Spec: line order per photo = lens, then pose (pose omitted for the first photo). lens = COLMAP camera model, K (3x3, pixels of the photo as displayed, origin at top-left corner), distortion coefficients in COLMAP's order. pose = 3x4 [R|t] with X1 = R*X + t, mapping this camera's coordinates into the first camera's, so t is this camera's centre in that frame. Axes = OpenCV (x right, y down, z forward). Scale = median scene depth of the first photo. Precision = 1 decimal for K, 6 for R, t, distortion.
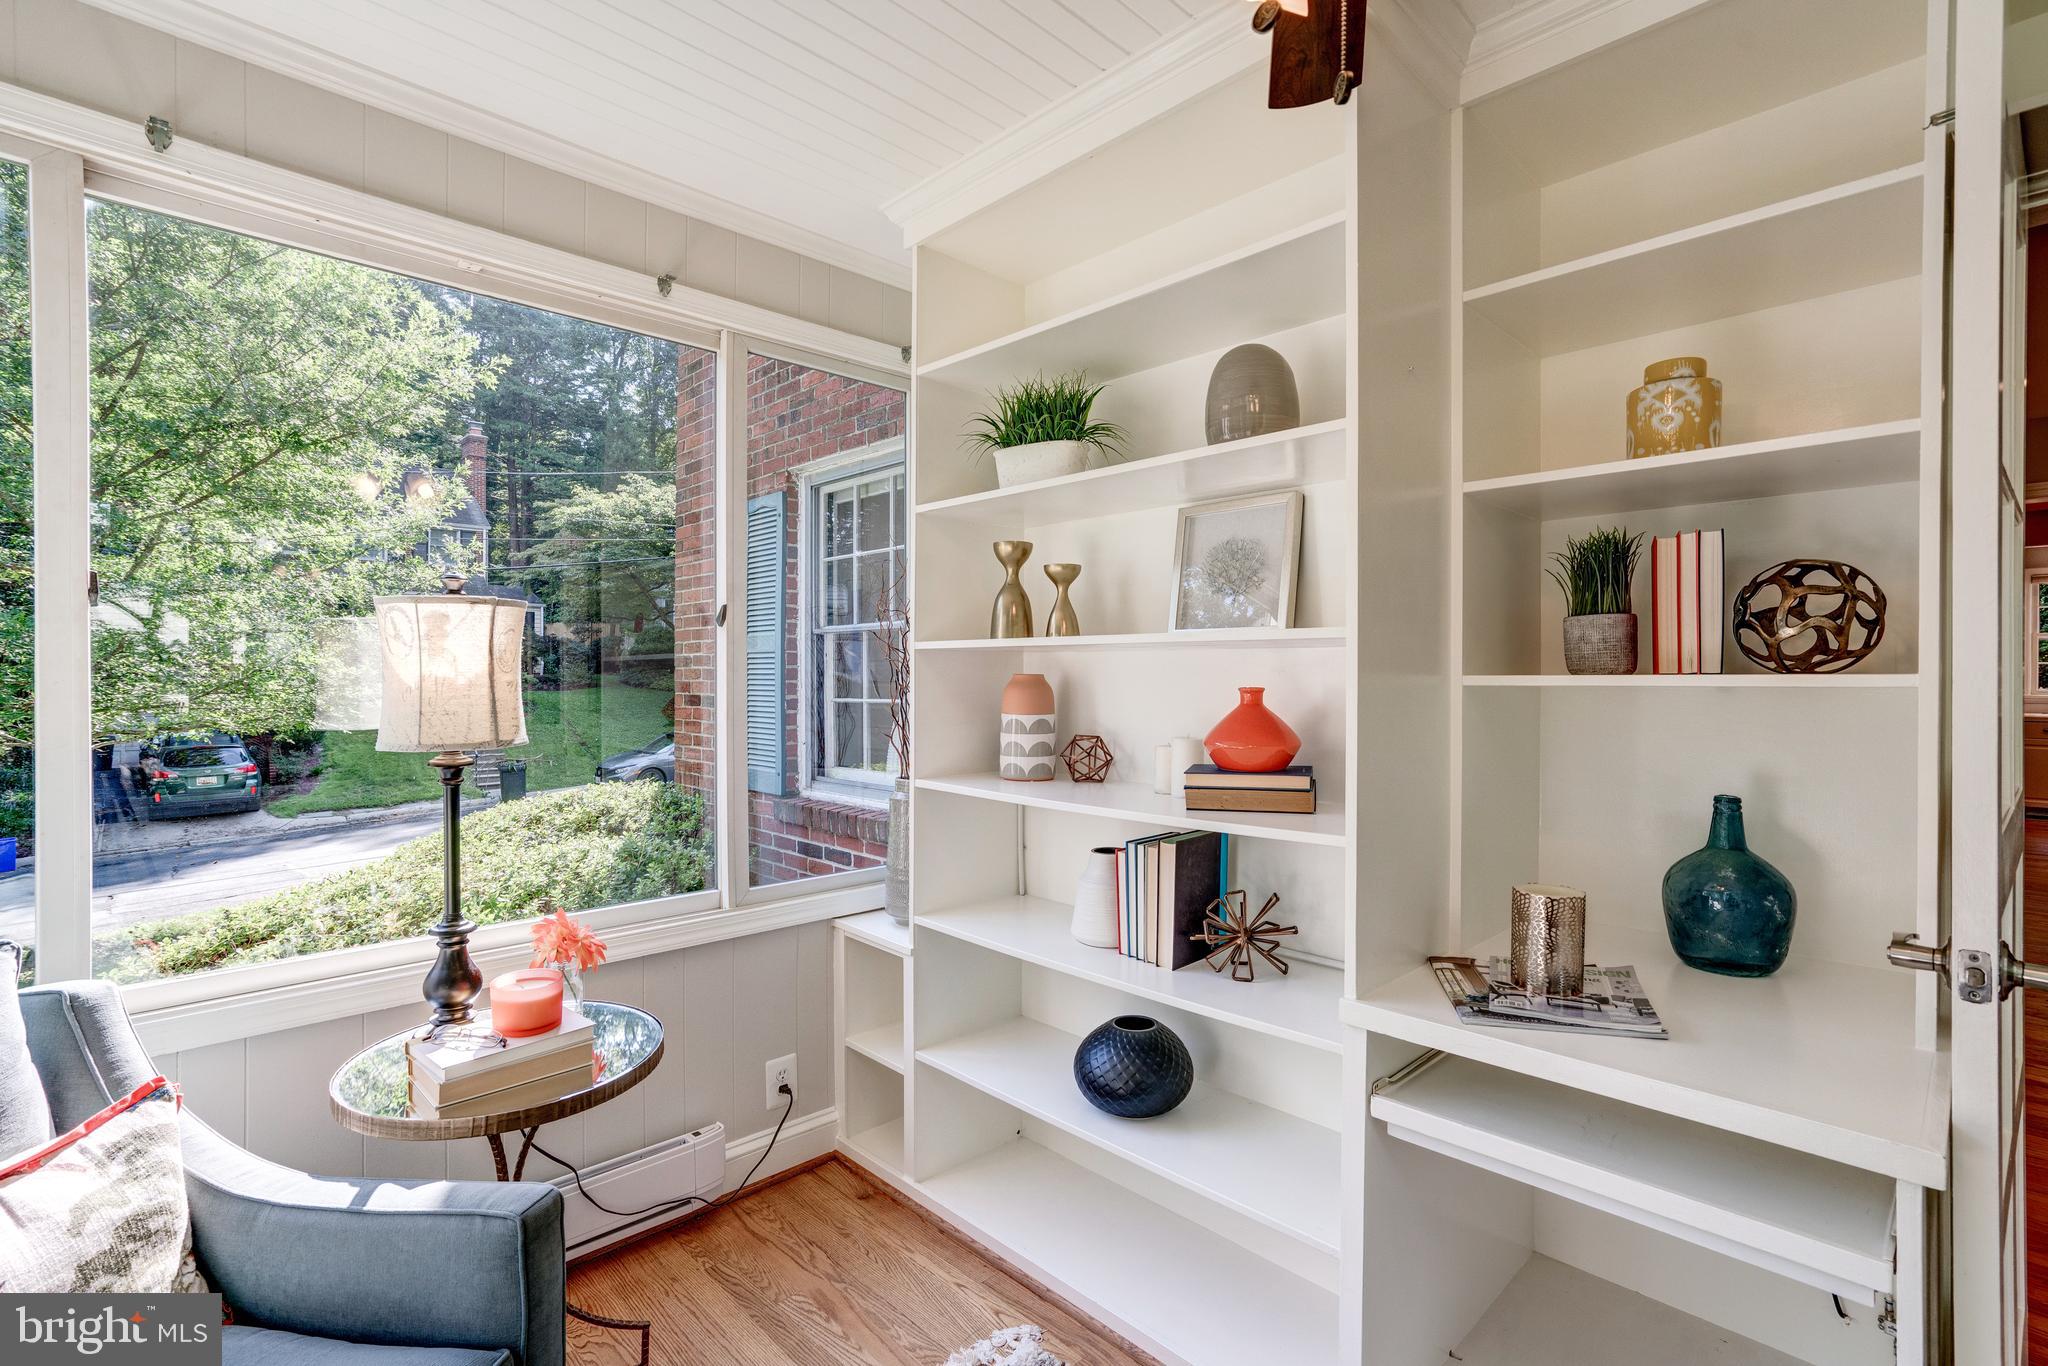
lens RADIAL K [[951.1, 0, 1016.2], [0, 951.1, 691.8], [0, 0, 1]] dist [-0.035807, 0.021991]
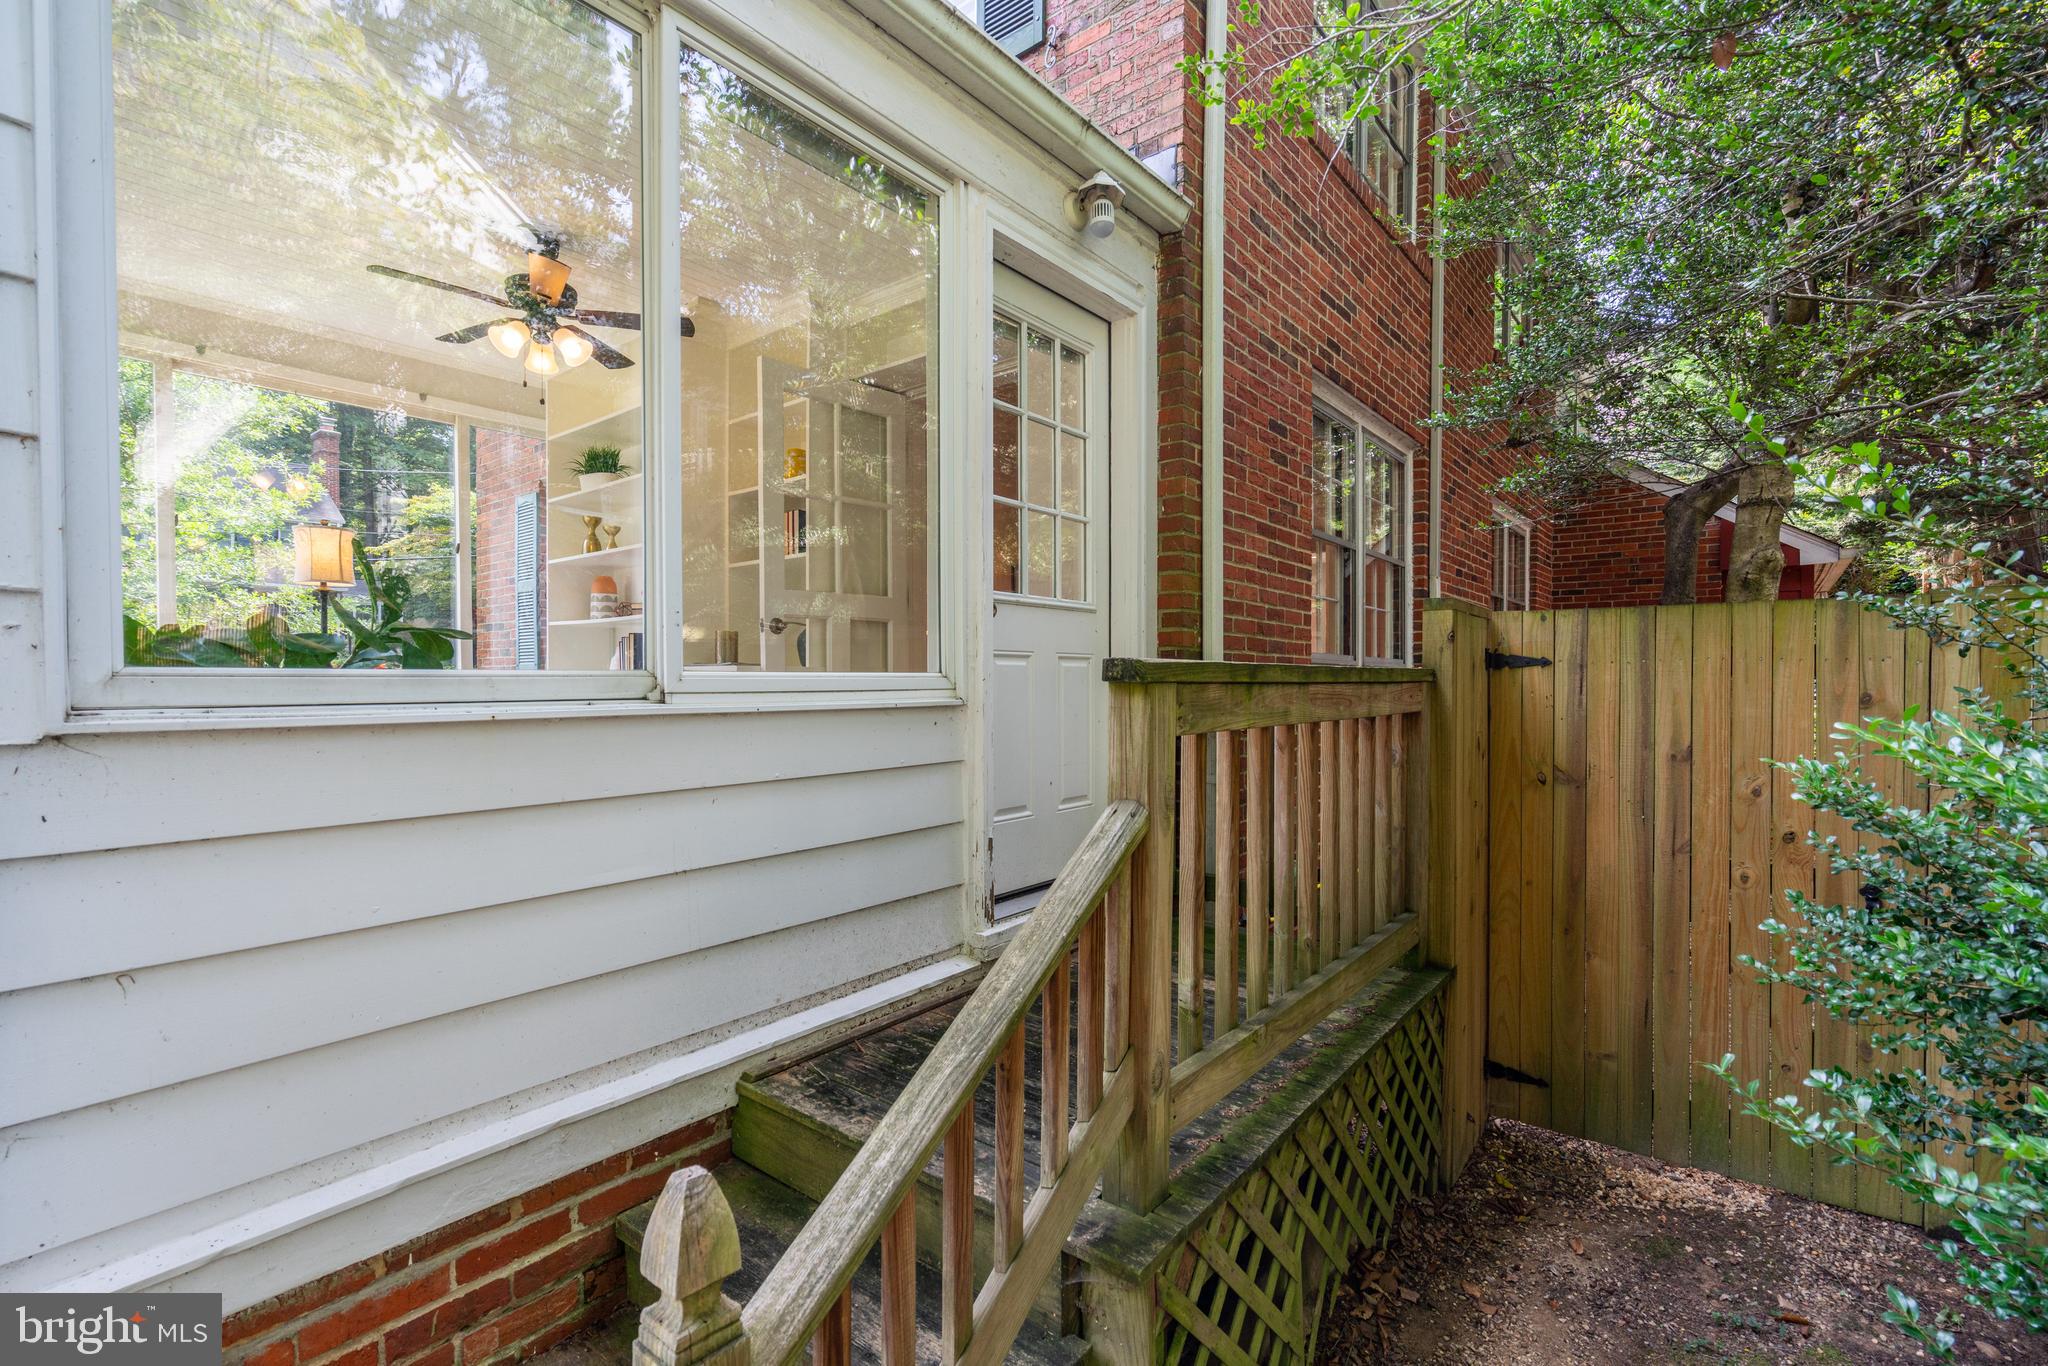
lens RADIAL K [[946.1, 0, 1020.3], [0, 946.1, 694.8], [0, 0, 1]] dist [-0.031076, 0.019041]
pose [[0.993357, -0.010601, 0.114584, 0.744667], [0.010536, 0.999944, 0.001179, 0.272435], [-0.114590, 0.000036, 0.993413, -1.327376]]
